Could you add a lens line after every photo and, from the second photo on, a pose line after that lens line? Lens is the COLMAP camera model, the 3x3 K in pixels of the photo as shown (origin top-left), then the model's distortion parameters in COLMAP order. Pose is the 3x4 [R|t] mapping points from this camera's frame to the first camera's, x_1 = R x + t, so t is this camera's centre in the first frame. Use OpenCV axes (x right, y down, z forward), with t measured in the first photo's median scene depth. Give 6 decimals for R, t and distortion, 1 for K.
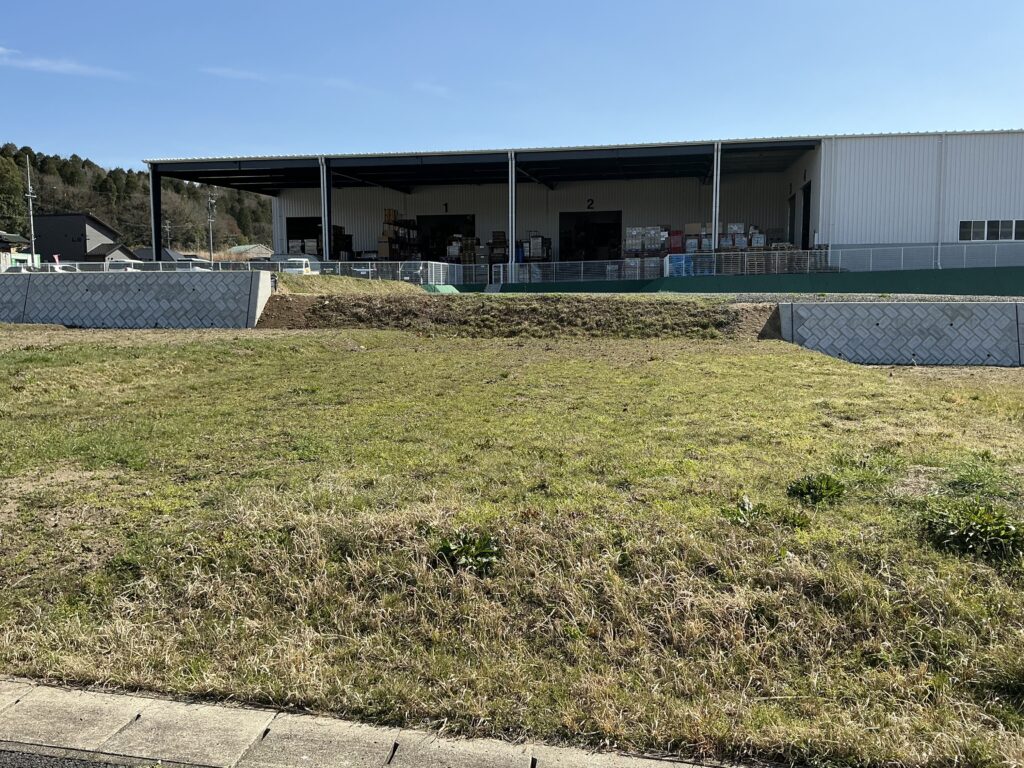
lens RADIAL K [[844.2, 0, 512.0], [0, 844.2, 384.0], [0, 0, 1]] dist [0.160673, -0.338517]
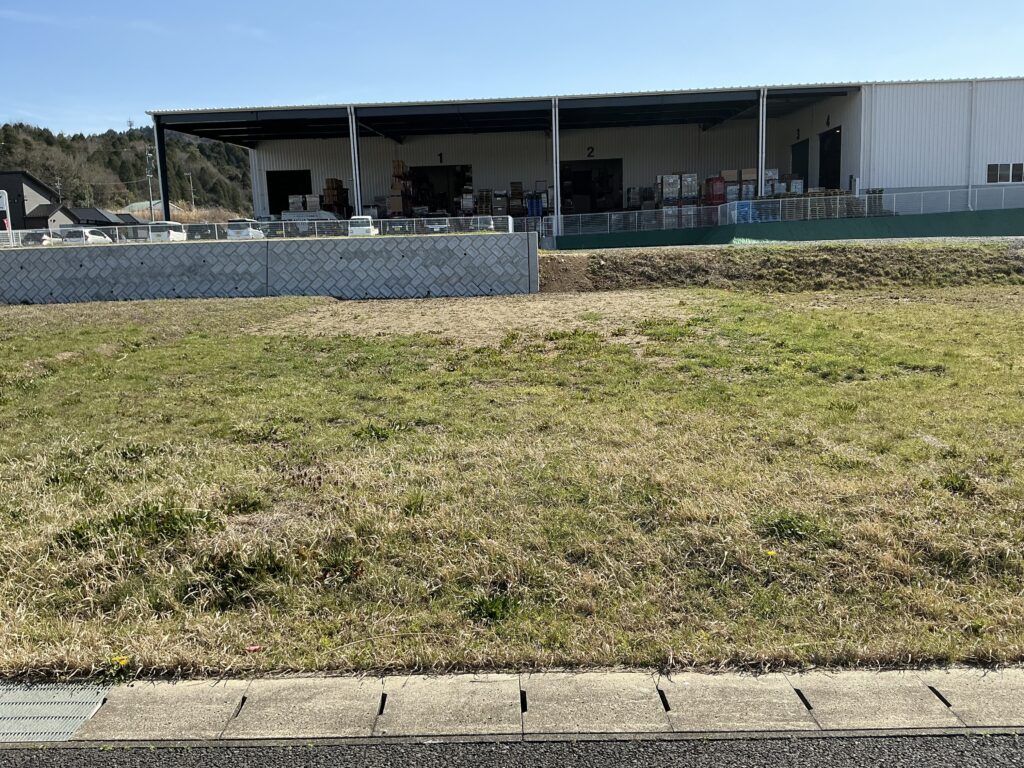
lens RADIAL K [[845.7, 0, 512.0], [0, 845.7, 384.0], [0, 0, 1]] dist [0.151076, -0.298981]
pose [[0.988219, -0.053455, 0.143408, -0.220180], [0.045181, 0.997155, 0.060341, -0.009961], [-0.146225, -0.053151, 0.987822, 0.026184]]
